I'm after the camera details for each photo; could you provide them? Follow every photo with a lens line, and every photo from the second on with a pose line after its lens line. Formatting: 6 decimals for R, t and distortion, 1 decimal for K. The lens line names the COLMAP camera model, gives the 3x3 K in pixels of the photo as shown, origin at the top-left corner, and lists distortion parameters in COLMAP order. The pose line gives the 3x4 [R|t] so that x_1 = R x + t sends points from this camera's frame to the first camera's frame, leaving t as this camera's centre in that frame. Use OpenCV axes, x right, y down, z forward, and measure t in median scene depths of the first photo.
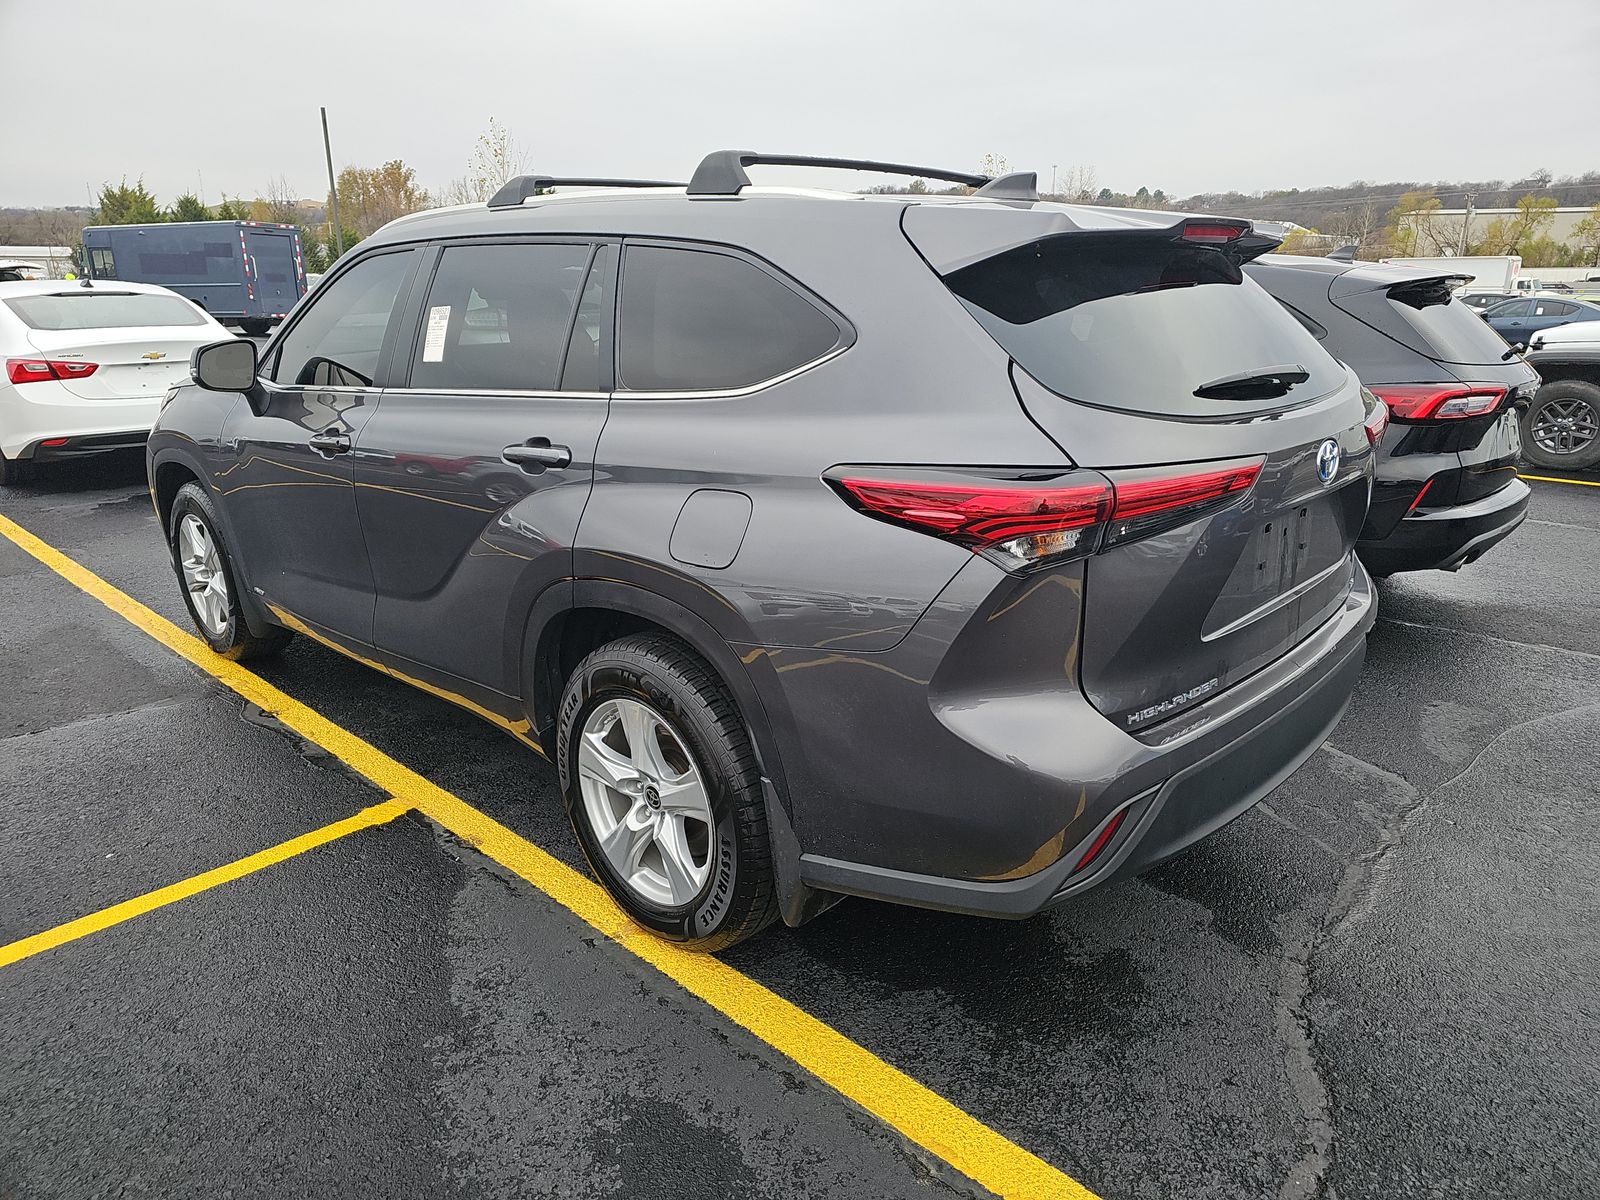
lens RADIAL K [[1045.5, 0, 789.7], [0, 1045.5, 598.9], [0, 0, 1]] dist [0.035766, -0.033427]
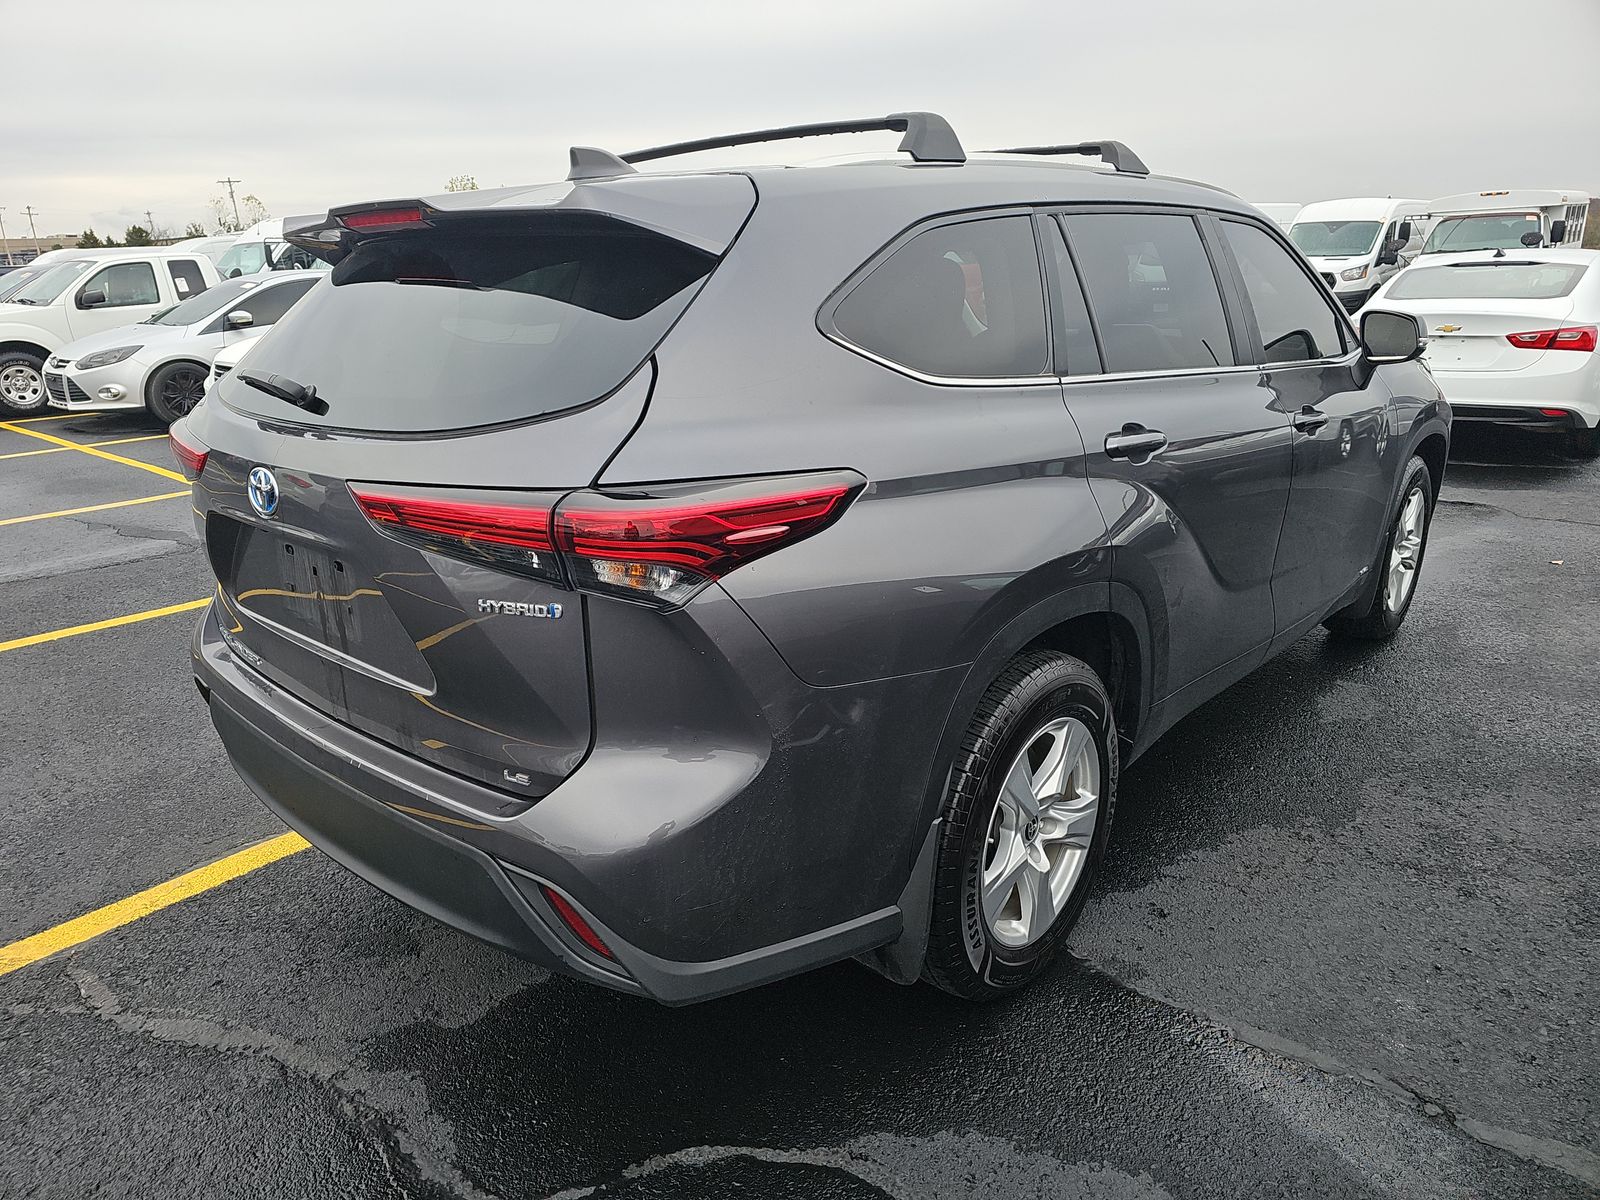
lens RADIAL K [[1045.5, 0, 789.7], [0, 1045.5, 598.9], [0, 0, 1]] dist [0.035766, -0.033427]
pose [[0.032234, 0.299721, -0.953482, 0.091142], [-0.269768, 0.921181, 0.280447, -0.026464], [0.962386, 0.248180, 0.110548, 0.089204]]
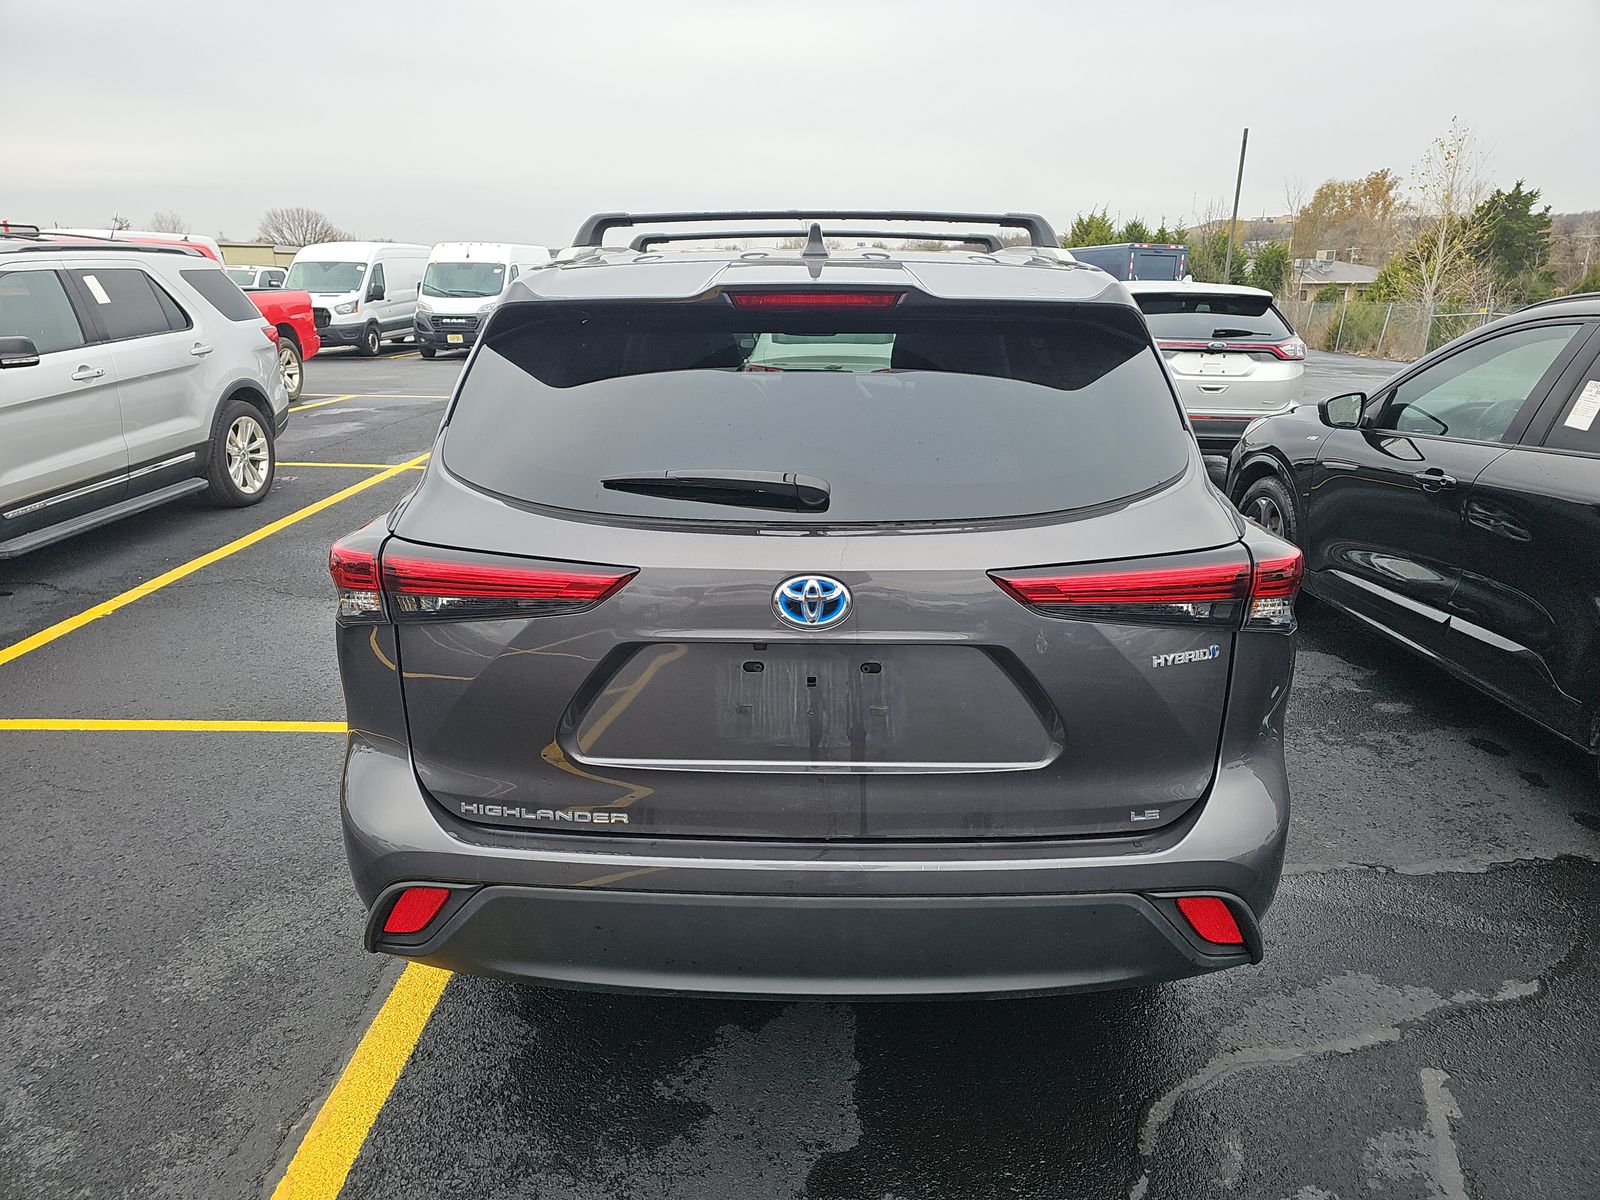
lens RADIAL K [[1038.1, 0, 779.0], [0, 1038.1, 557.2], [0, 0, 1]] dist [0.020067, 0.000940]
pose [[0.671590, 0.187740, -0.716743, 0.067788], [-0.221002, 0.974088, 0.048068, -0.011642], [0.707195, 0.126120, 0.695679, 0.027117]]
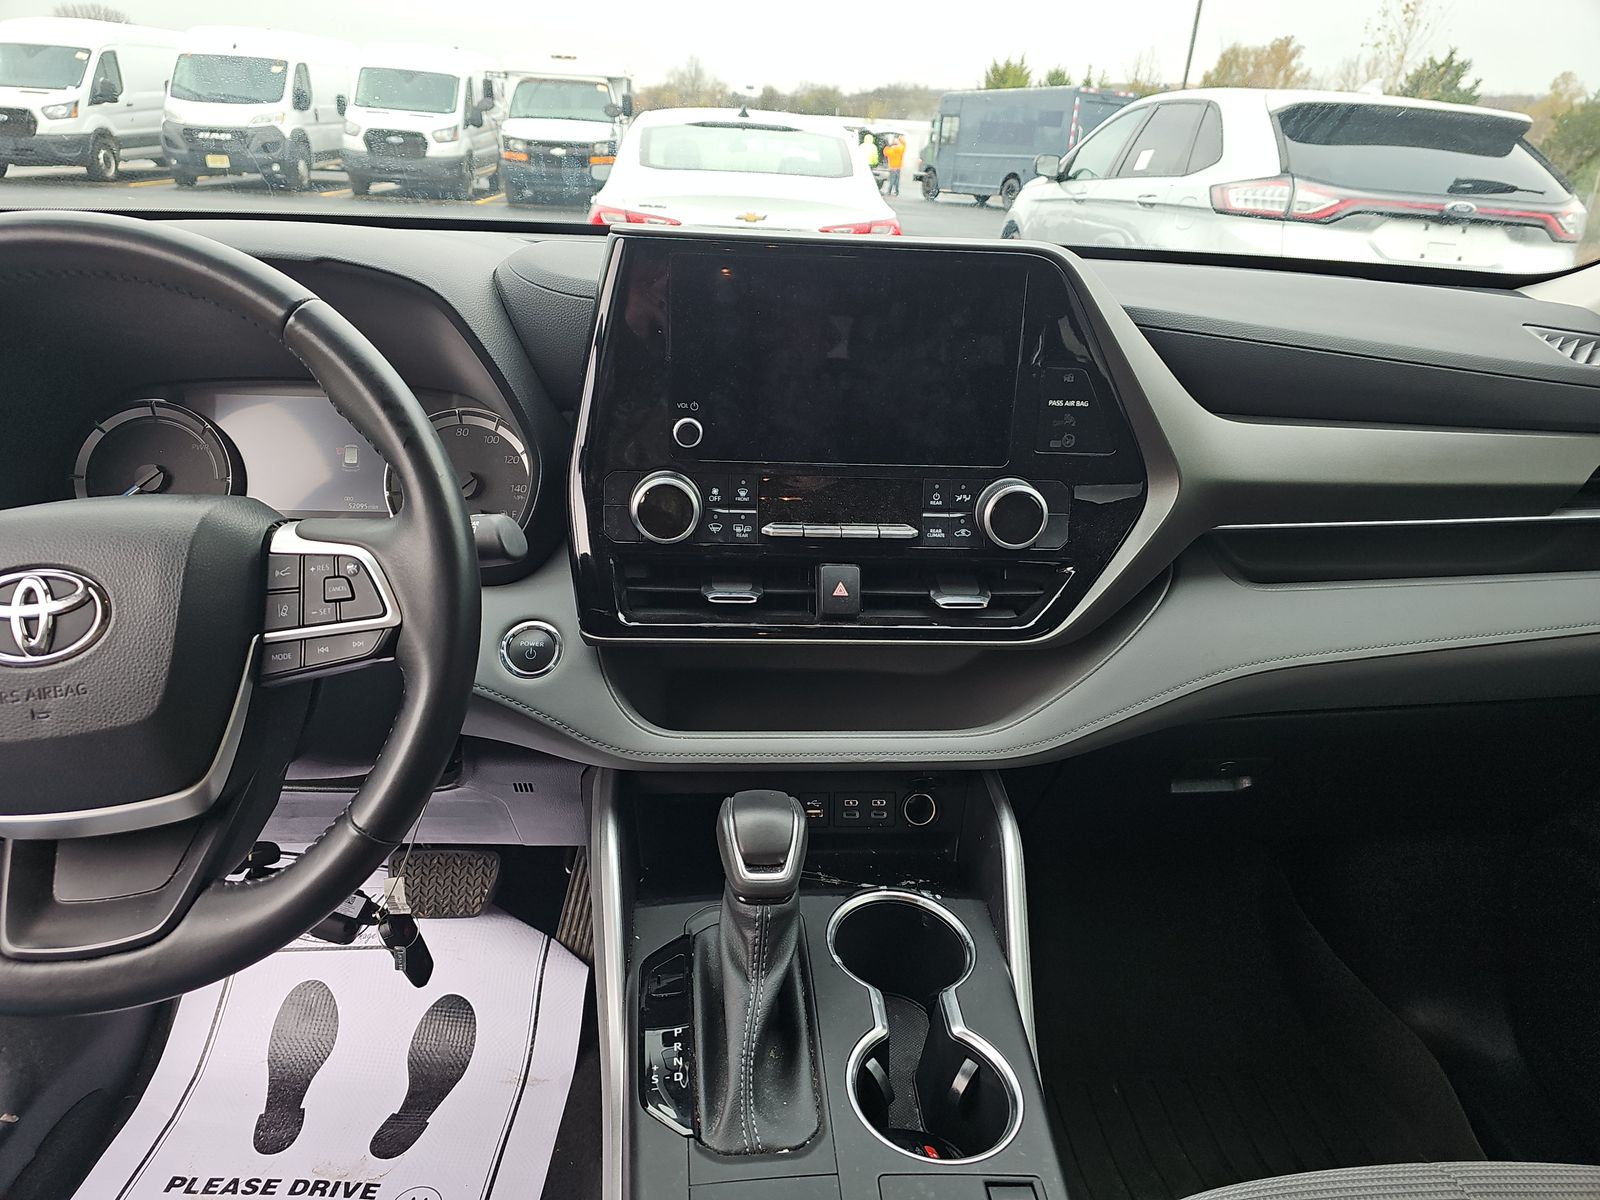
lens RADIAL K [[1045.5, 0, 789.7], [0, 1045.5, 598.9], [0, 0, 1]] dist [0.035766, -0.033427]
pose [[0.747059, 0.300086, -0.593171, -0.024624], [-0.242908, 0.953835, 0.176619, -0.028687], [0.618788, 0.012141, 0.785464, 0.115423]]
